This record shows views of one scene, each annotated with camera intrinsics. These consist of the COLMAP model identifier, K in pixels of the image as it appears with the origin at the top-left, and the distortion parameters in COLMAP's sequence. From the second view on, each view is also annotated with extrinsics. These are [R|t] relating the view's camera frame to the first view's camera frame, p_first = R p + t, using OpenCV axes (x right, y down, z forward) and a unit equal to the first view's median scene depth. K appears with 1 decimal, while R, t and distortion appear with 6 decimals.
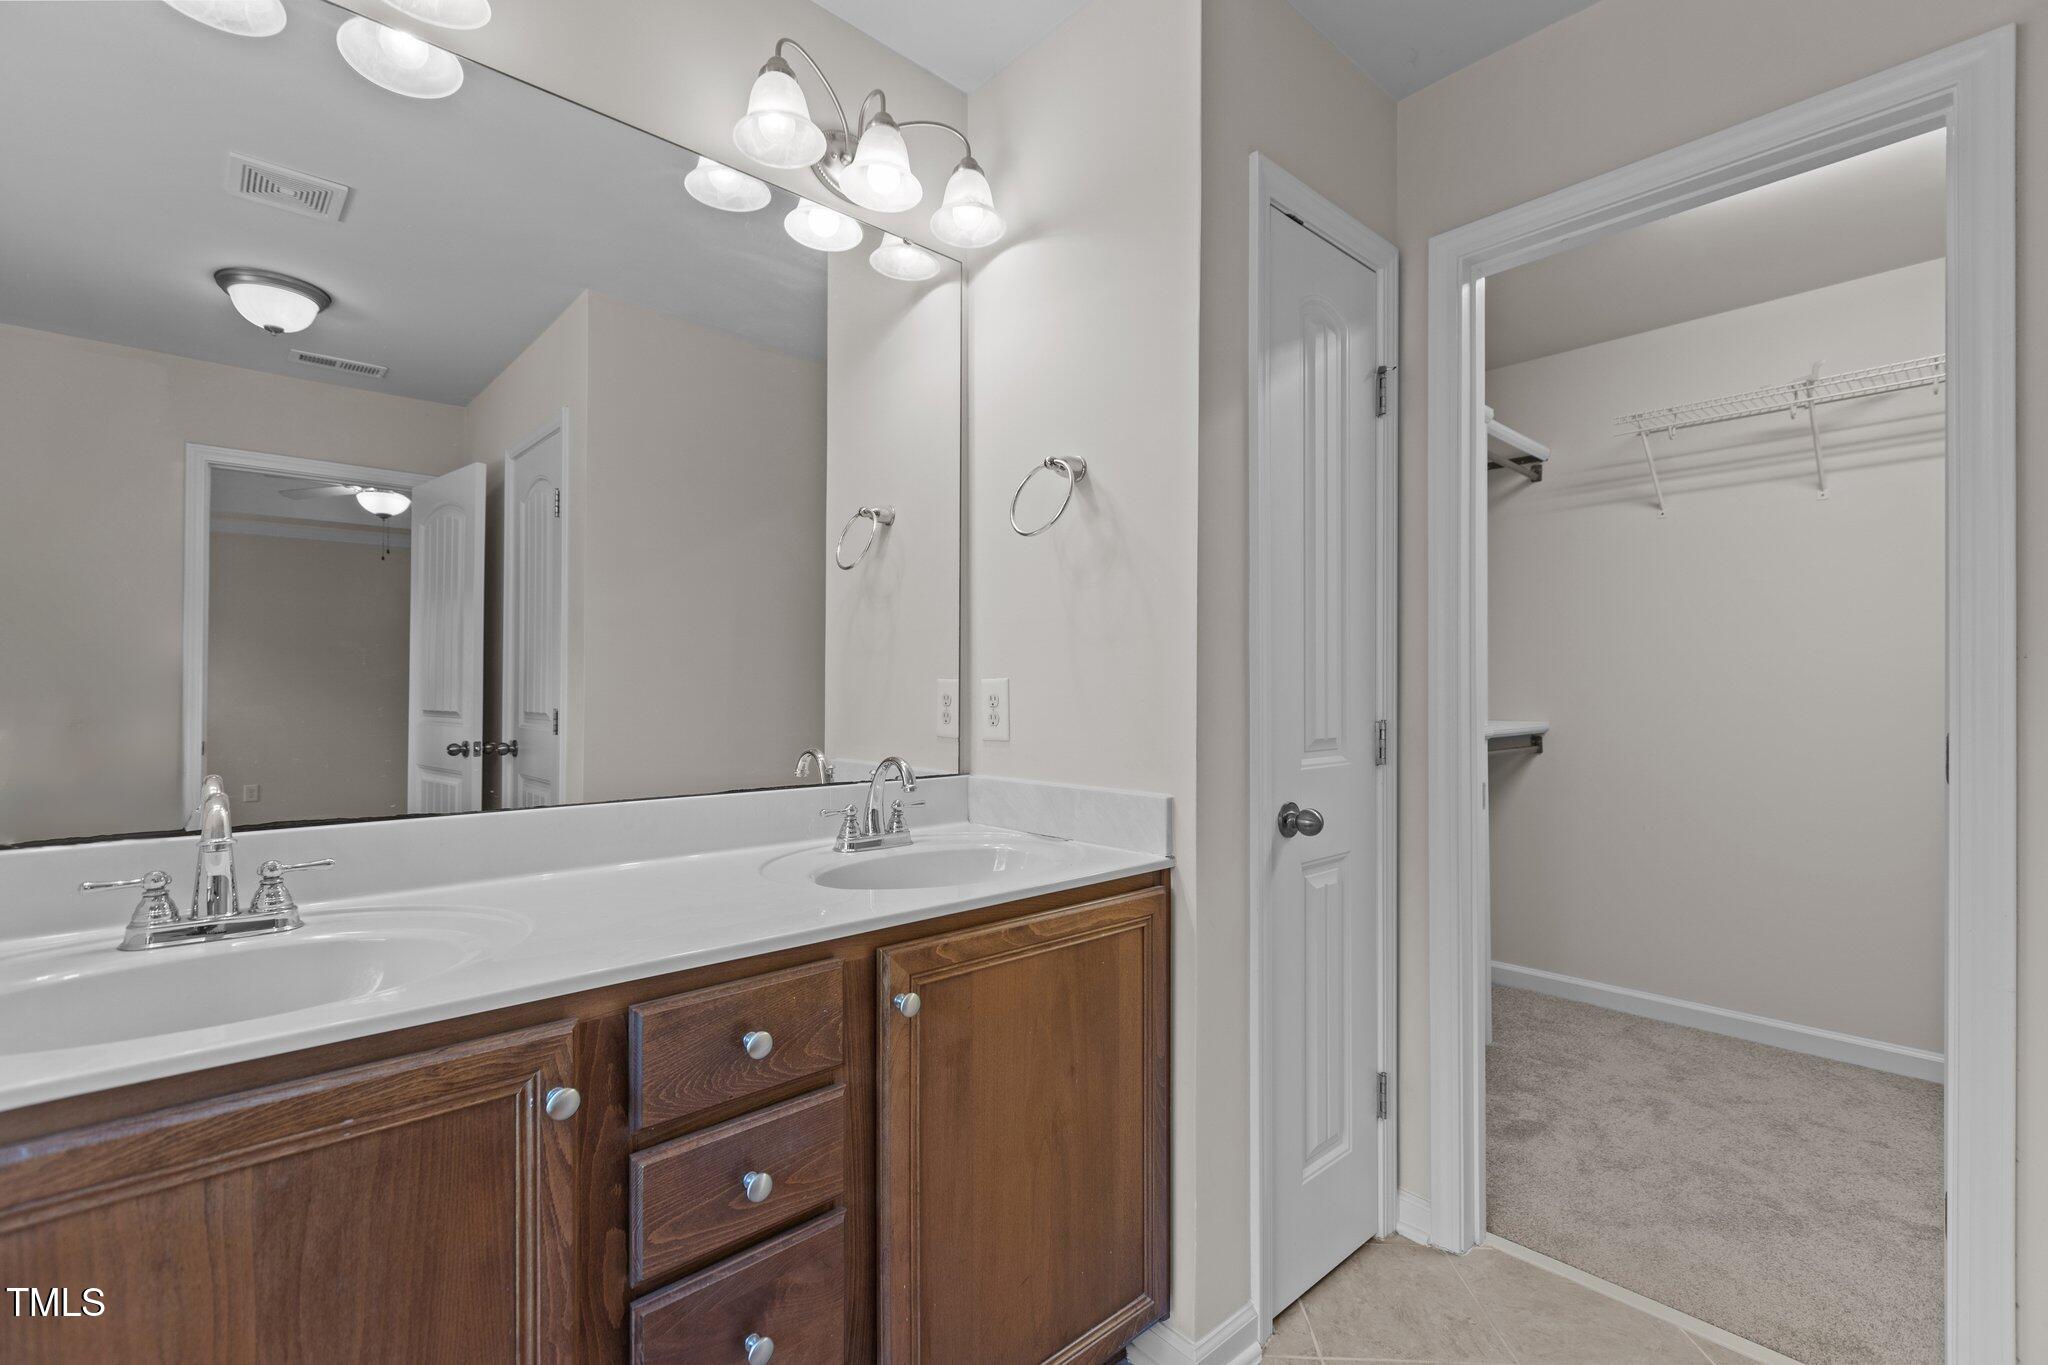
lens RADIAL K [[913.1, 0, 1024.0], [0, 913.1, 682.5], [0, 0, 1]] dist [0.000674, -0.000061]
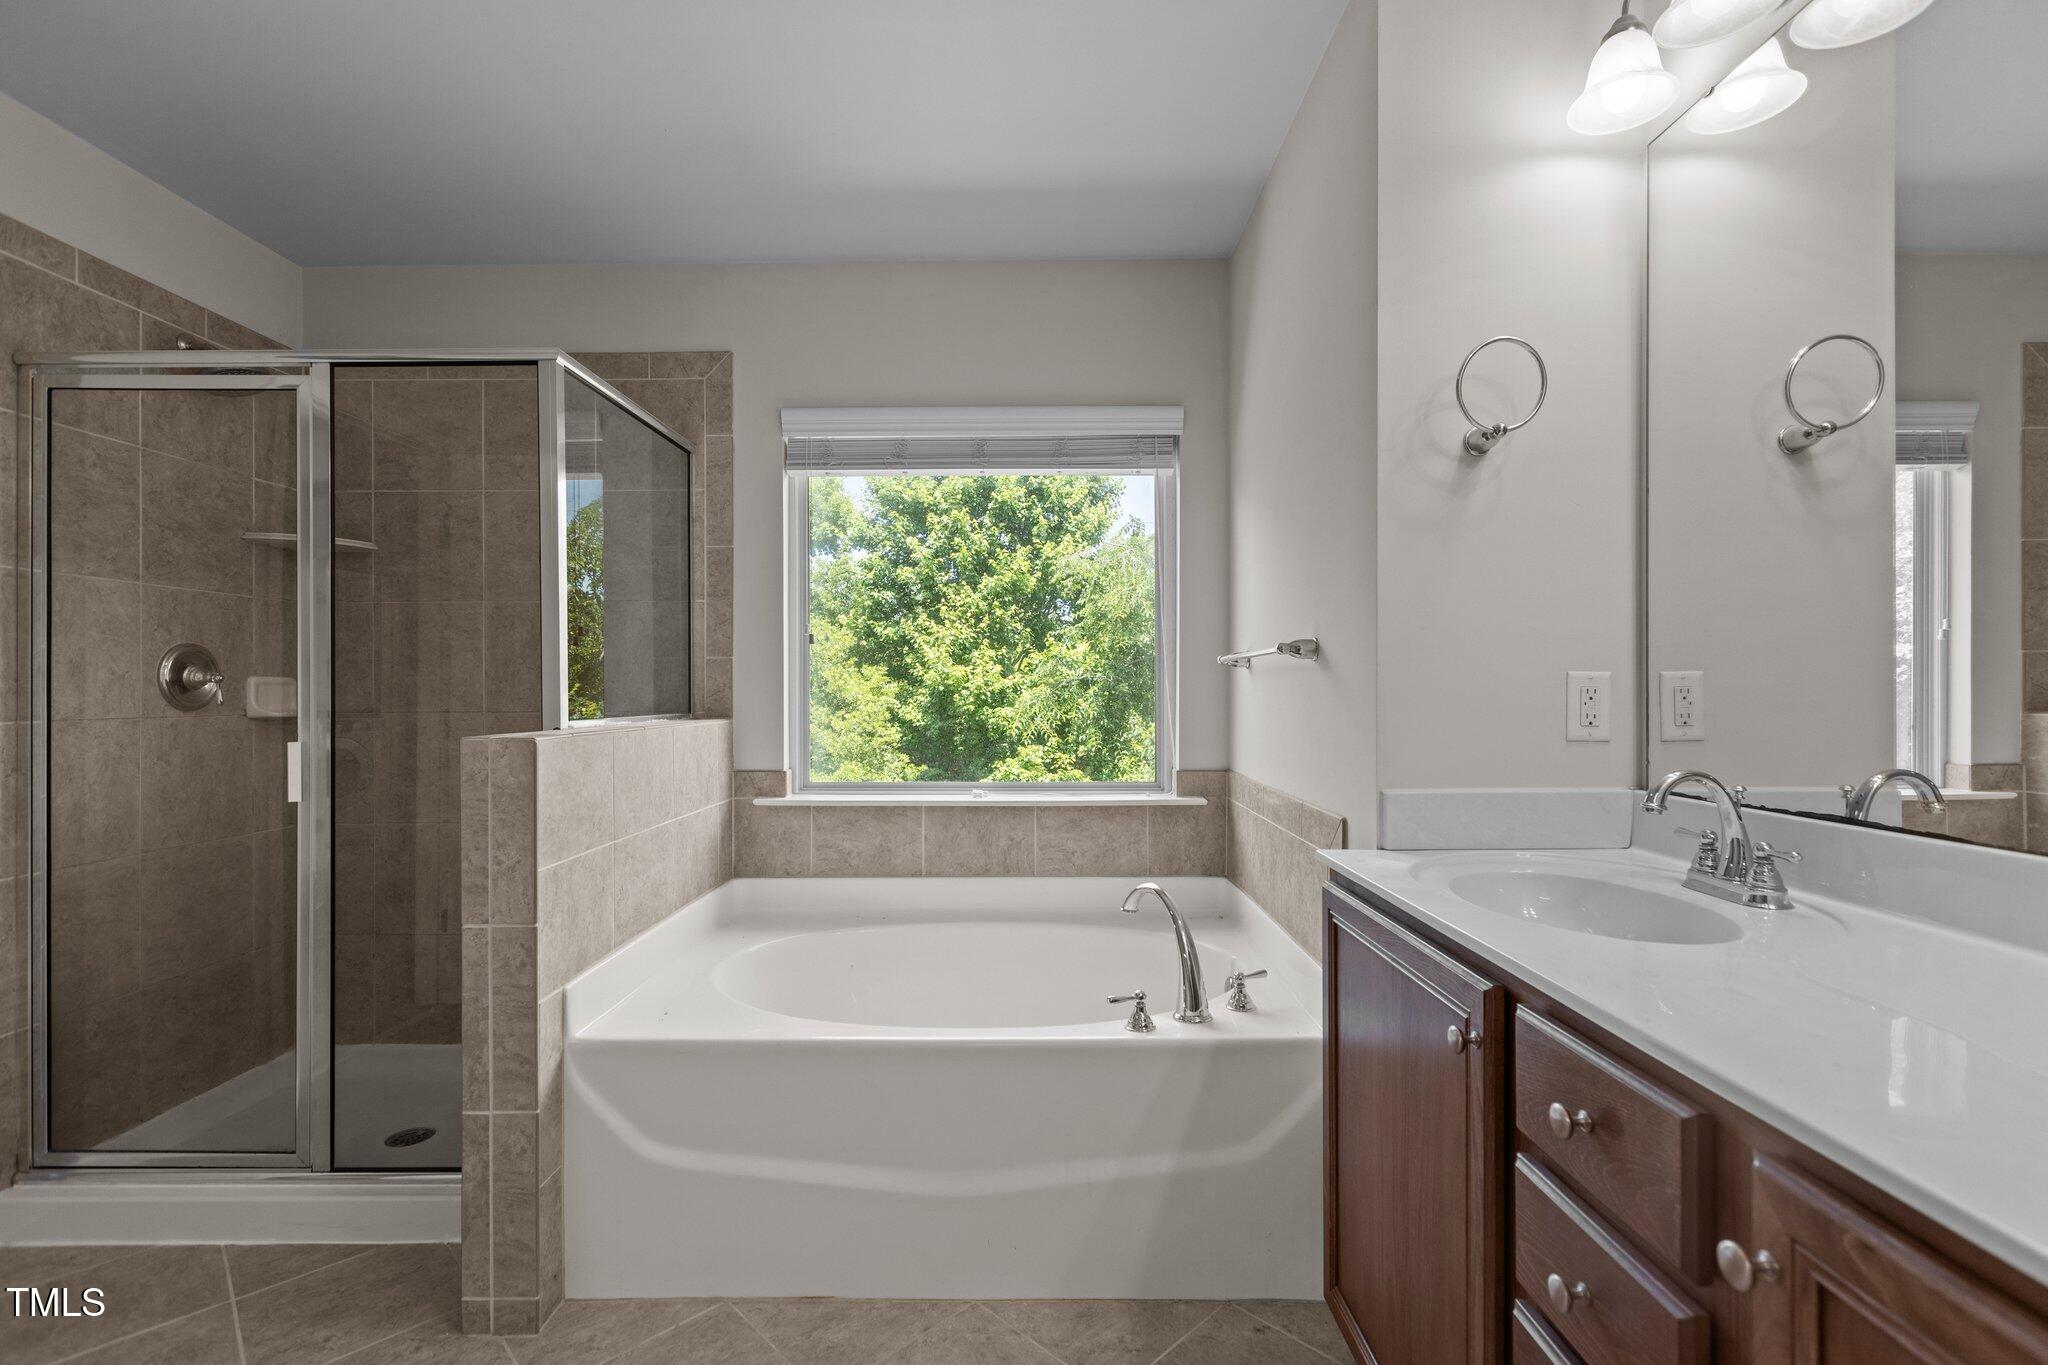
lens RADIAL K [[934.8, 0, 1024.0], [0, 934.8, 682.5], [0, 0, 1]] dist [-0.000274, -0.000244]
pose [[-0.673654, -0.003622, -0.739038, 0.573828], [0.006718, 0.999917, -0.011024, 0.017466], [0.739016, -0.012391, -0.673574, 1.092361]]
